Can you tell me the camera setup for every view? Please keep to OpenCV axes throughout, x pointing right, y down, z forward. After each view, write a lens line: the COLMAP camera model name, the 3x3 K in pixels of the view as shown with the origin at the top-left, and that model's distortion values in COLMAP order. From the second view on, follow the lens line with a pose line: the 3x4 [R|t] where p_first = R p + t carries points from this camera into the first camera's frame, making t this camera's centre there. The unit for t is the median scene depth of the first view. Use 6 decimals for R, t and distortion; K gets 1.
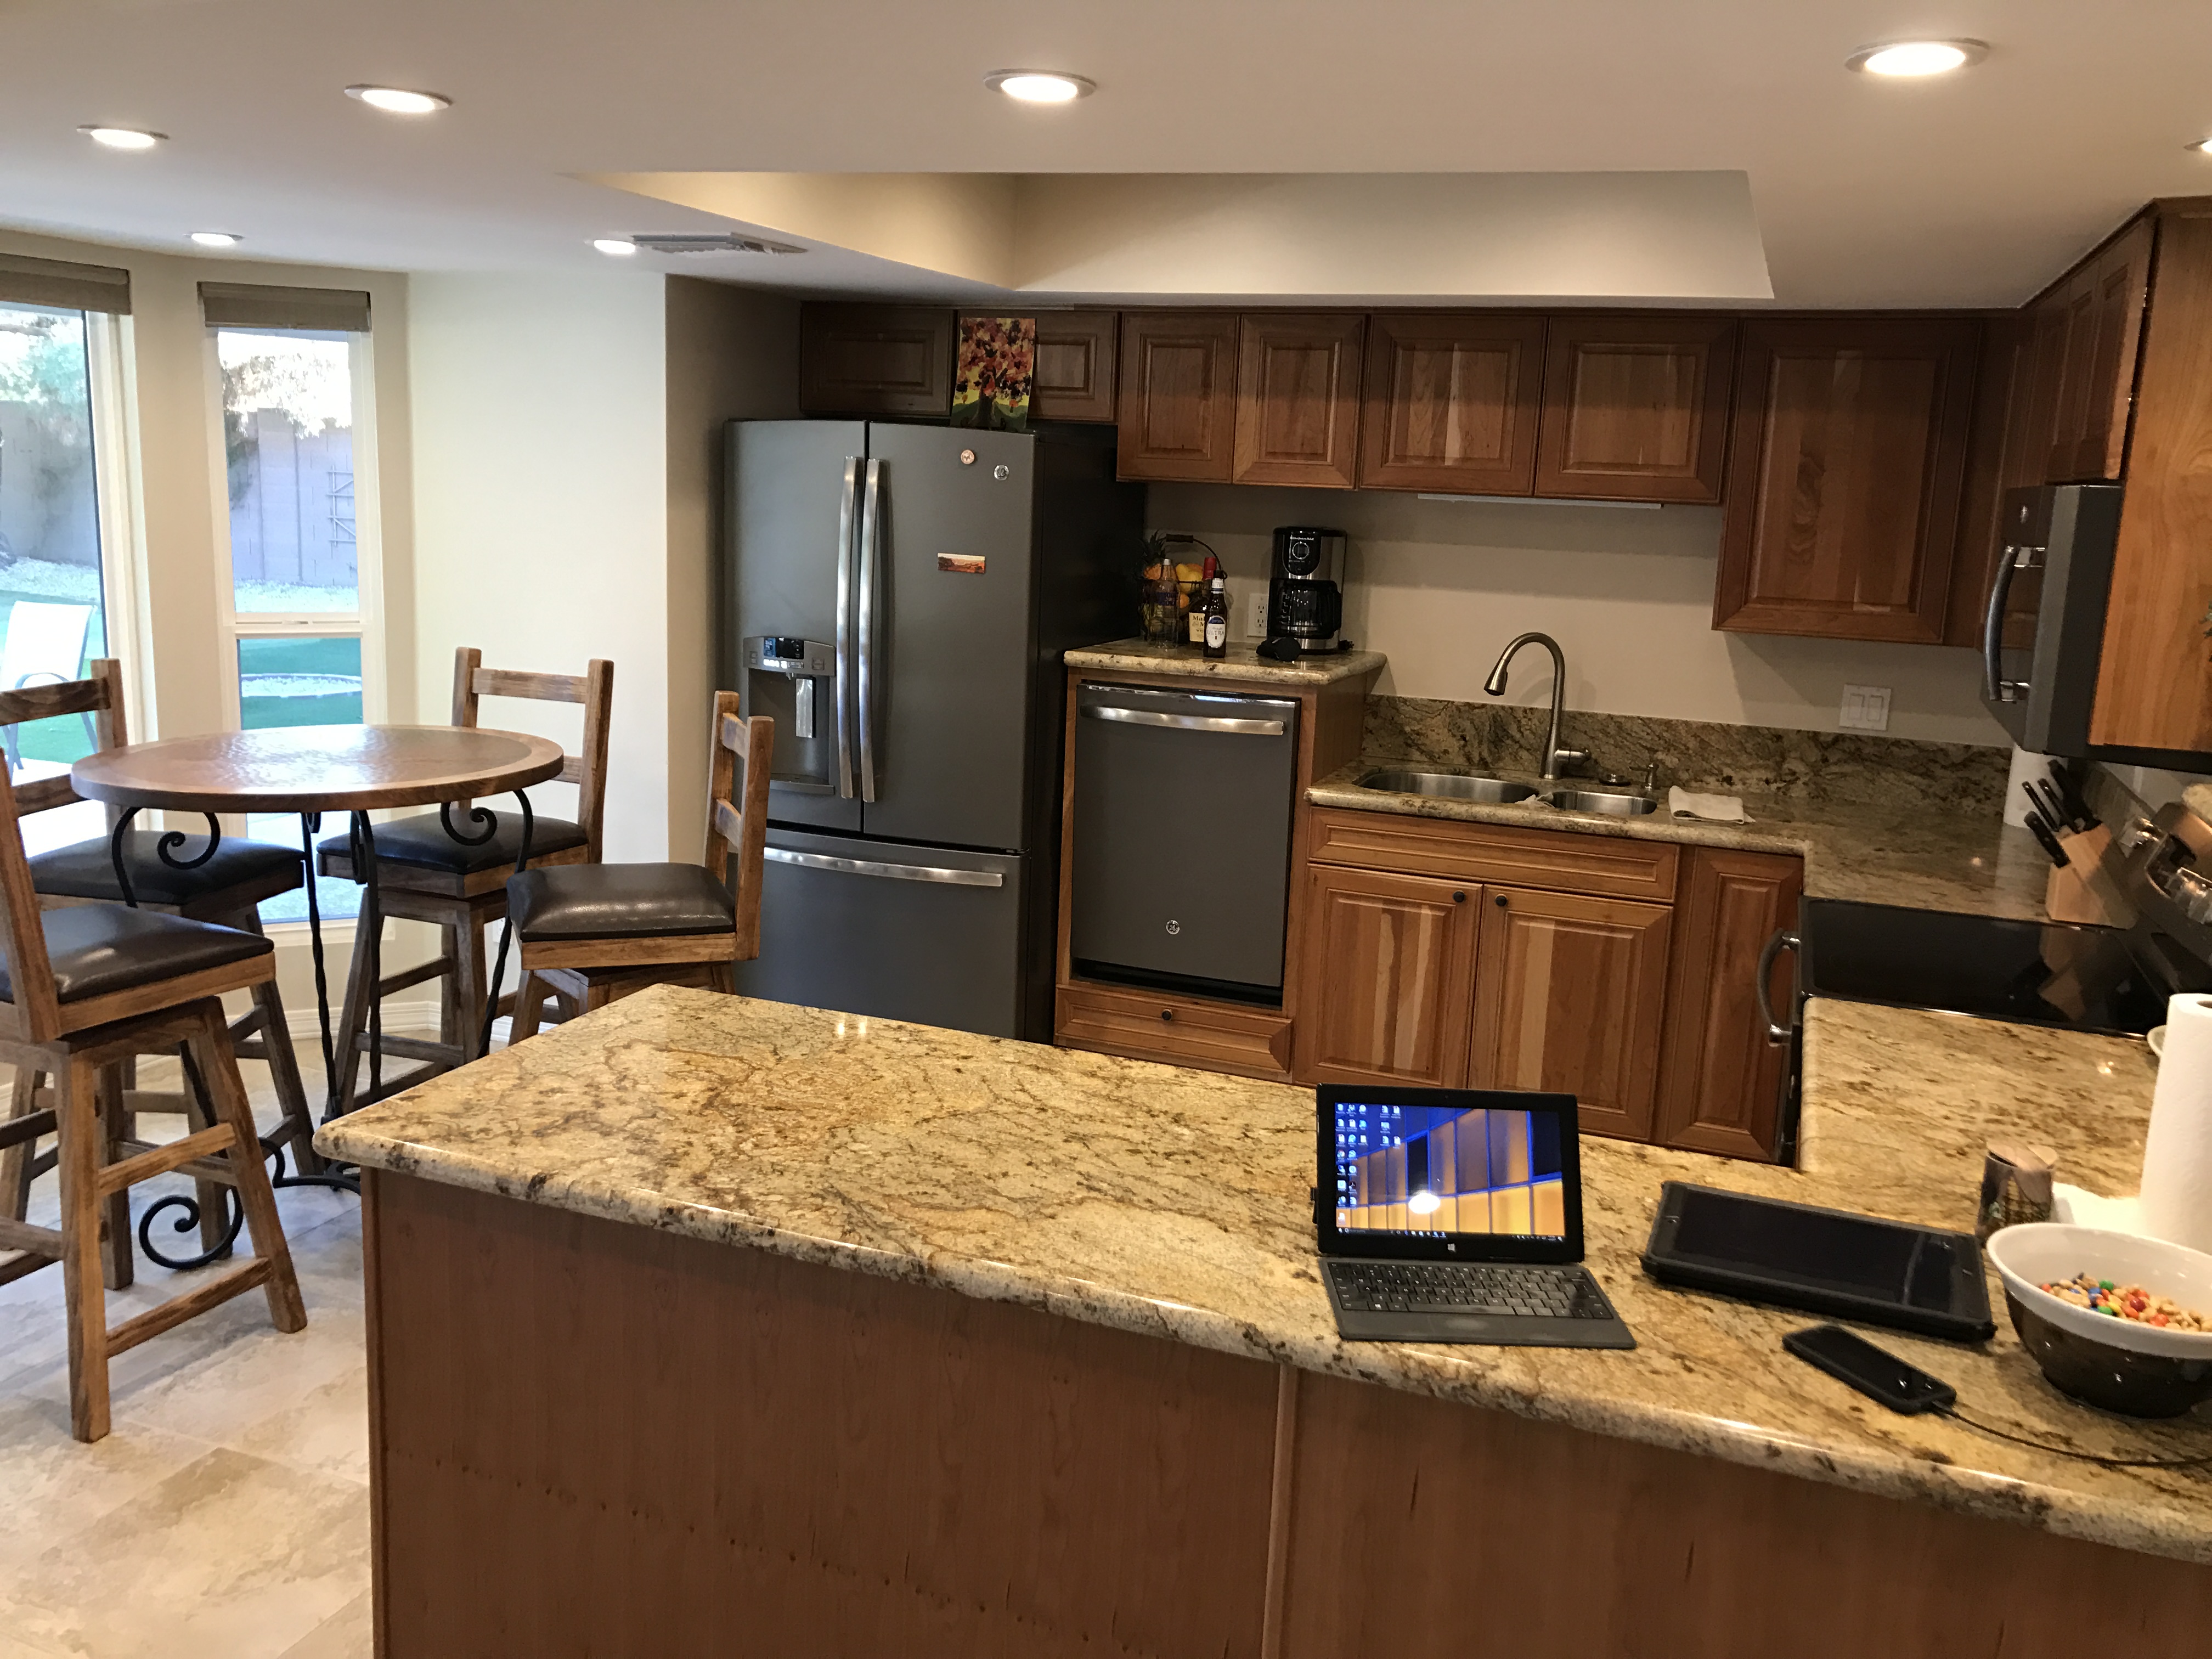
lens RADIAL K [[1840.3, 0, 1113.0], [0, 1840.3, 820.0], [0, 0, 1]] dist [0.042122, -0.033401]
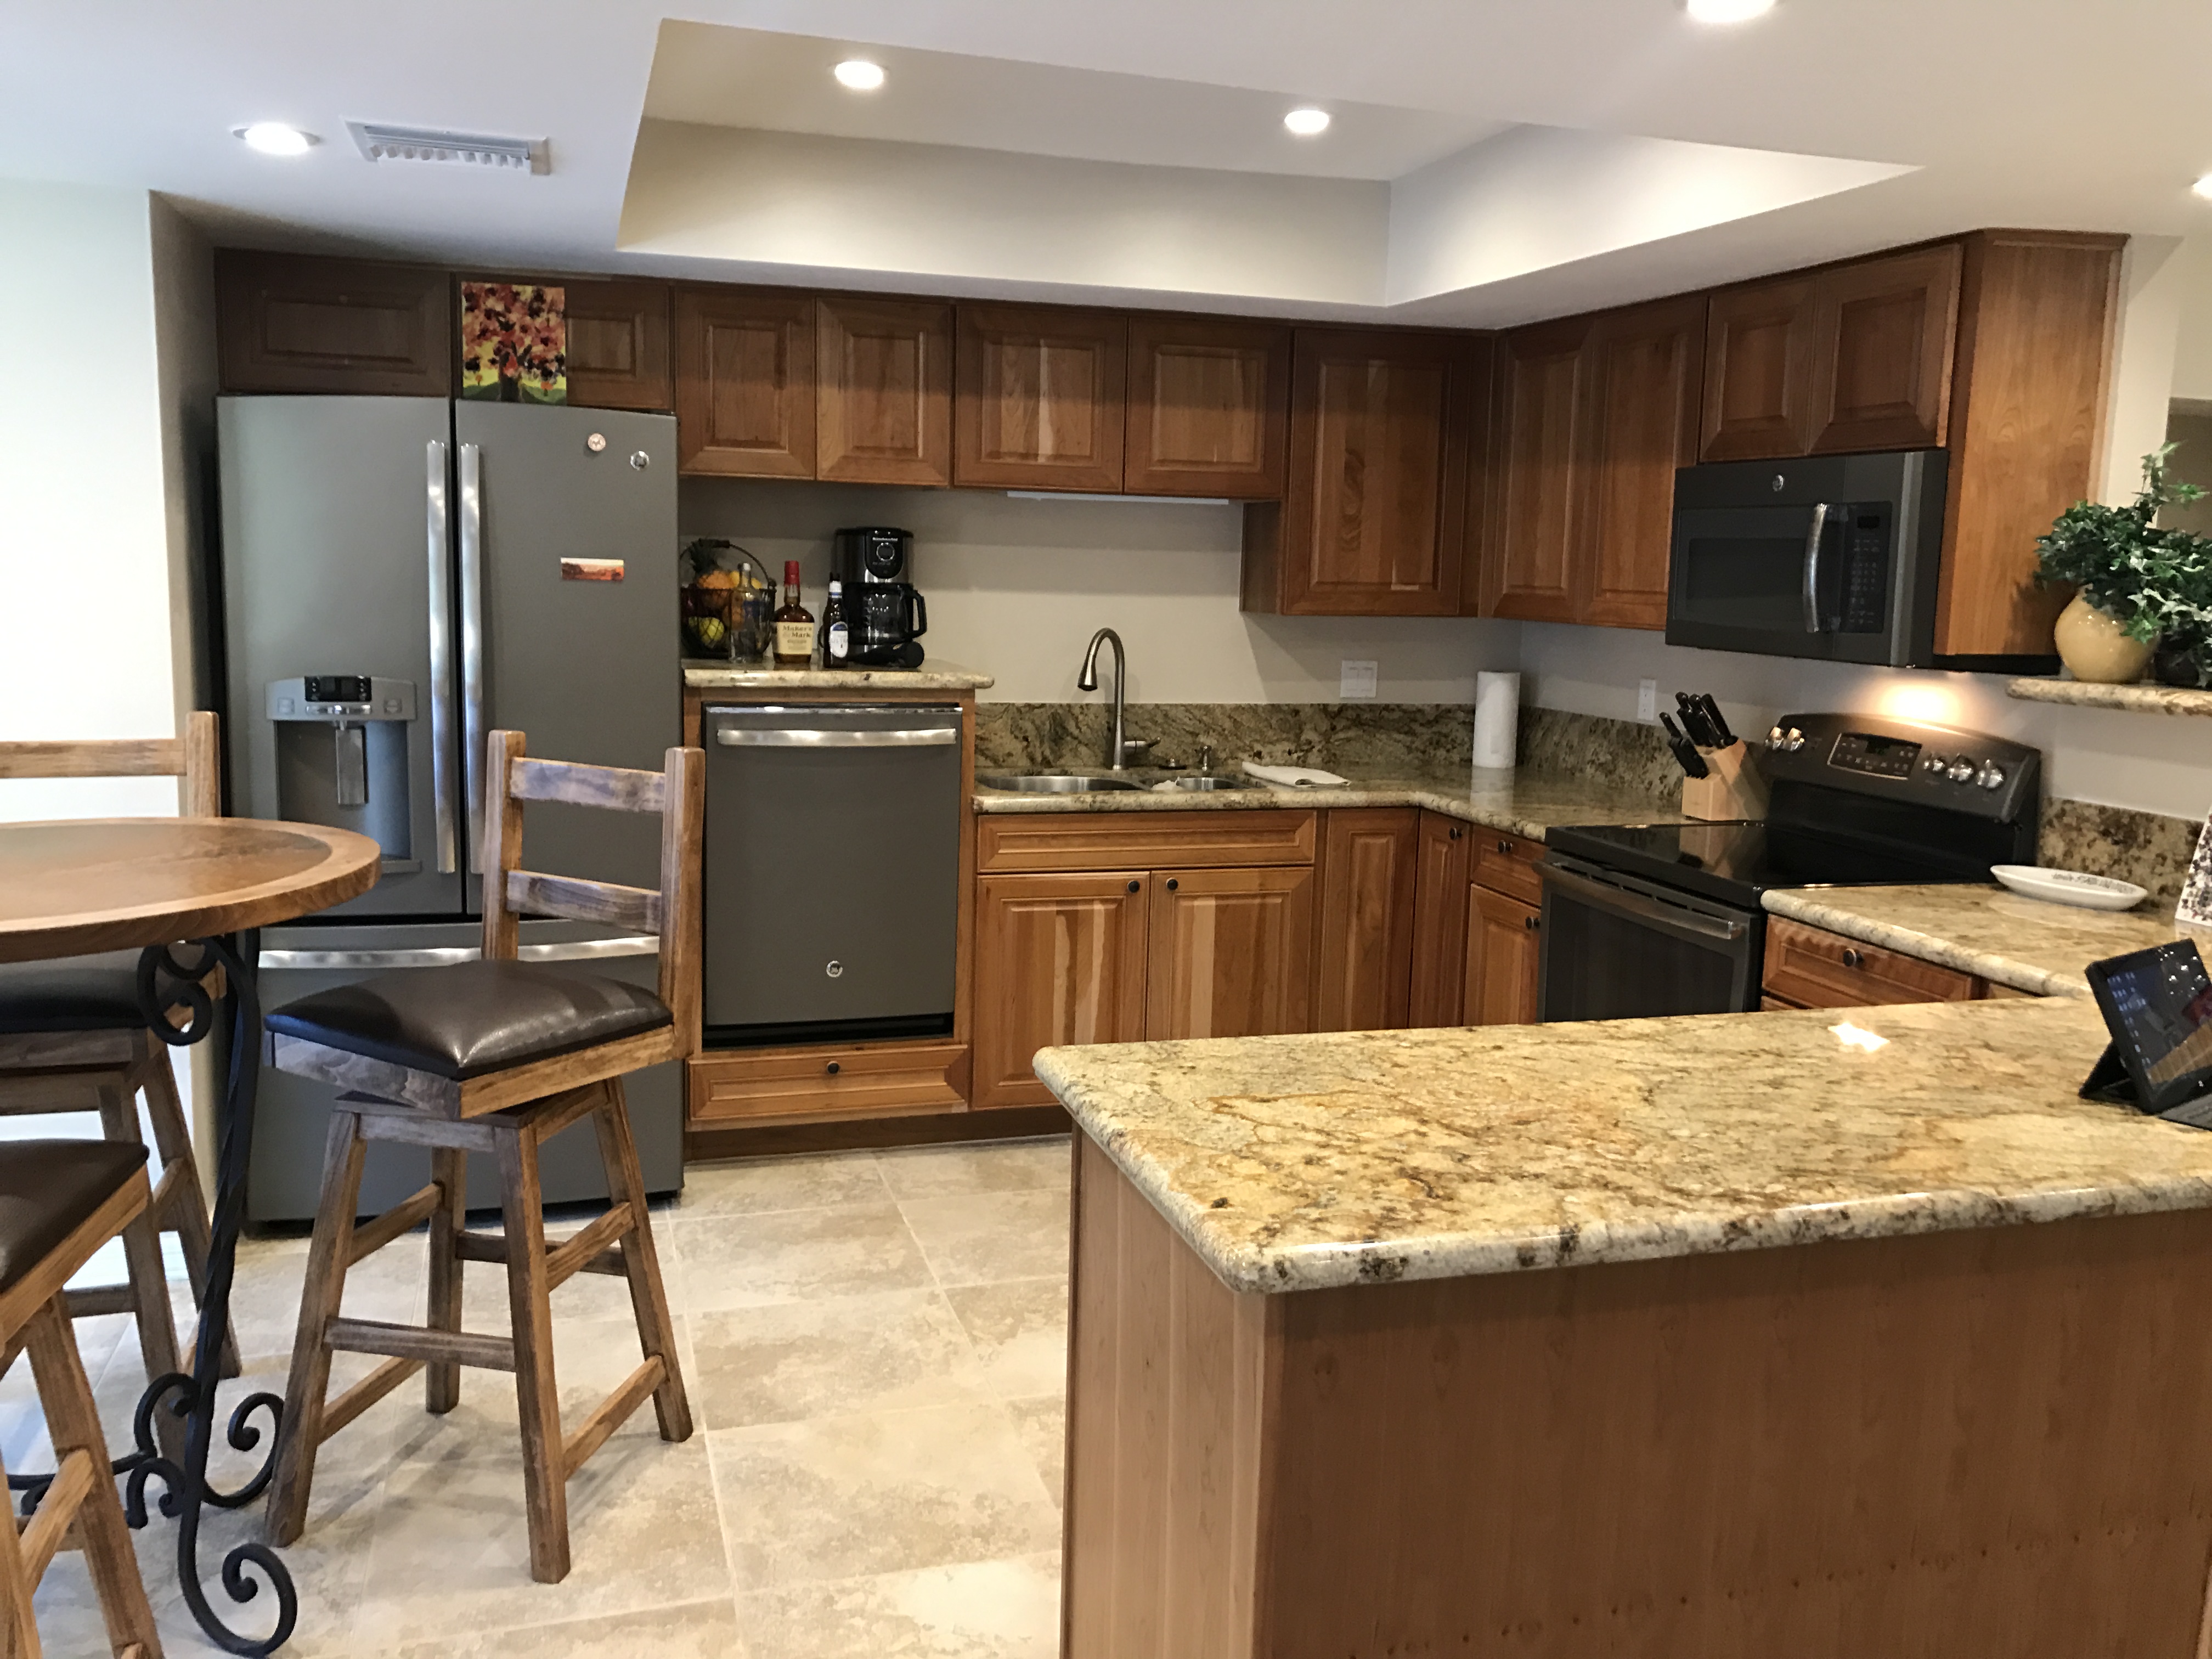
lens RADIAL K [[1840.3, 0, 1101.7], [0, 1840.3, 823.3], [0, 0, 1]] dist [0.042122, -0.033401]
pose [[0.791249, -0.109133, 0.601677, -0.421896], [0.124277, 0.992110, 0.016516, -0.011500], [-0.598732, 0.061706, 0.798569, 0.204472]]
